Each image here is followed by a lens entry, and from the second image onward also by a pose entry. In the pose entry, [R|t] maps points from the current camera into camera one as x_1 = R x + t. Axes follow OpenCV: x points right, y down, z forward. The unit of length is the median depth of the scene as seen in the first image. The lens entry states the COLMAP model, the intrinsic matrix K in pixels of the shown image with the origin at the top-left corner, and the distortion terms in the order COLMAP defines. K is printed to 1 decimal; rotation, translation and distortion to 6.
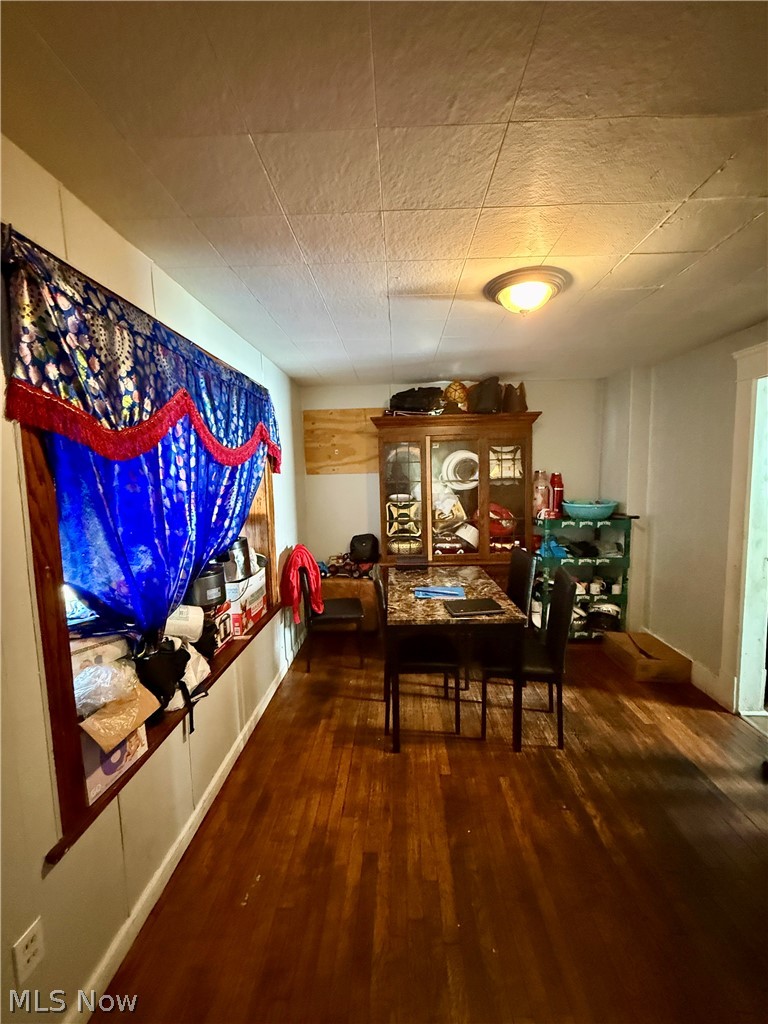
lens RADIAL K [[410.4, 0, 385.8], [0, 410.4, 511.5], [0, 0, 1]] dist [-0.001351, -0.000027]
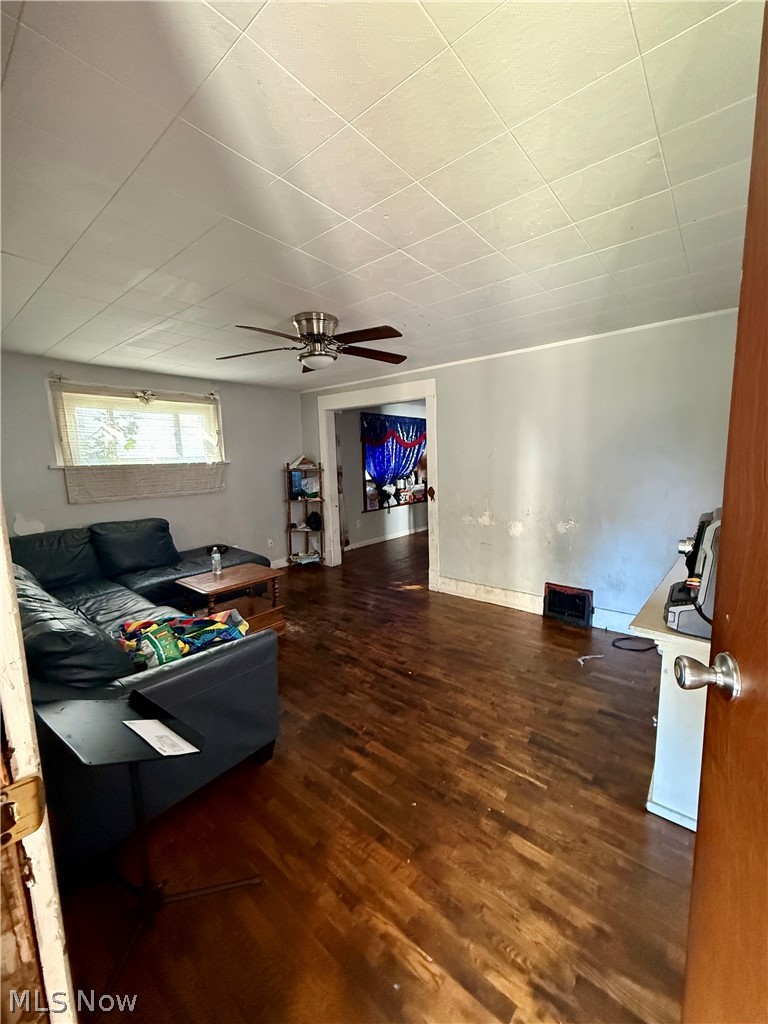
lens RADIAL K [[410.4, 0, 385.1], [0, 410.4, 512.0], [0, 0, 1]] dist [-0.001351, -0.000027]
pose [[0.786312, 0.078631, -0.612805, 2.554035], [-0.035017, 0.995946, 0.082862, 0.223433], [0.616836, -0.043697, 0.785878, -2.885540]]
